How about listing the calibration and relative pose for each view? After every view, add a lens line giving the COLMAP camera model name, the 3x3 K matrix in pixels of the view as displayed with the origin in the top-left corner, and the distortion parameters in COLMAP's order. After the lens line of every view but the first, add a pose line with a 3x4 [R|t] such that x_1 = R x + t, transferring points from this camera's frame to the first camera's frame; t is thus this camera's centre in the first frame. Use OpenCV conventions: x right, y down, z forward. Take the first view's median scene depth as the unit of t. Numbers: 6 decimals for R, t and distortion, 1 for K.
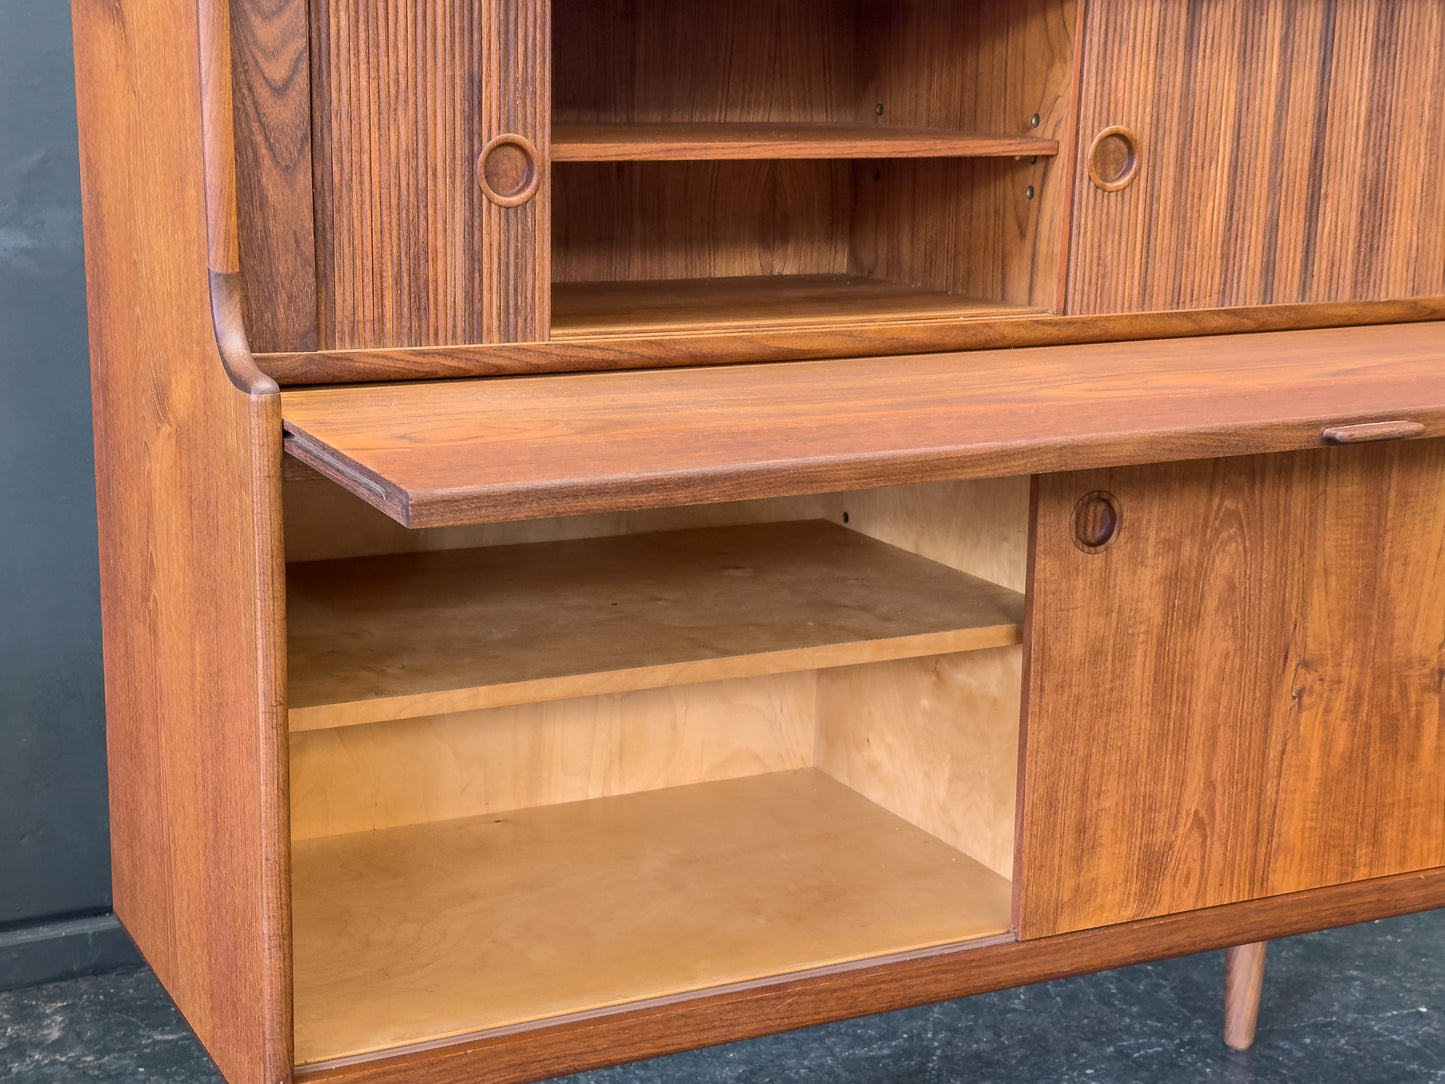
lens RADIAL K [[2273.1, 0, 721.3], [0, 2273.1, 603.4], [0, 0, 1]] dist [0.141030, 0.002634]
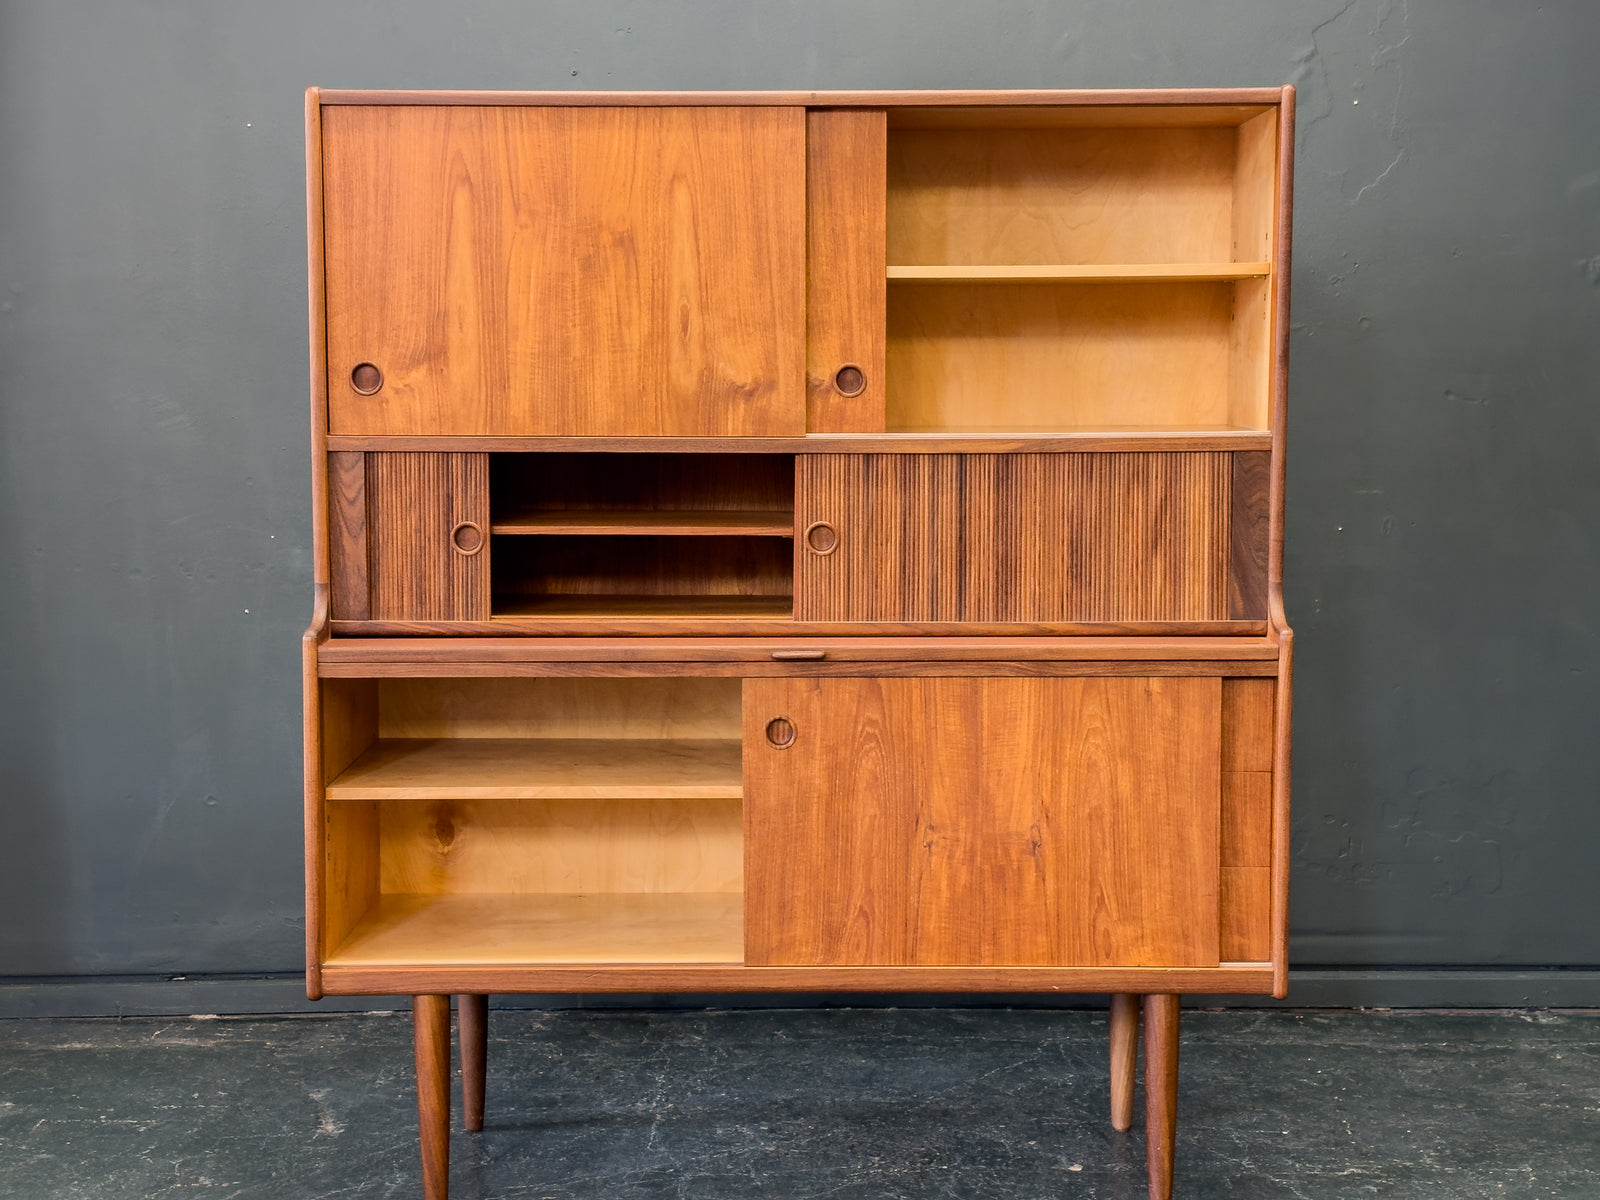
lens RADIAL K [[2241.0, 0, 820.5], [0, 2241.0, 603.6], [0, 0, 1]] dist [0.141686, -0.128689]
pose [[0.909900, 0.035402, -0.413313, 0.880964], [-0.091996, 0.988763, -0.117835, 0.067420], [0.404497, 0.145241, 0.902932, -0.594344]]
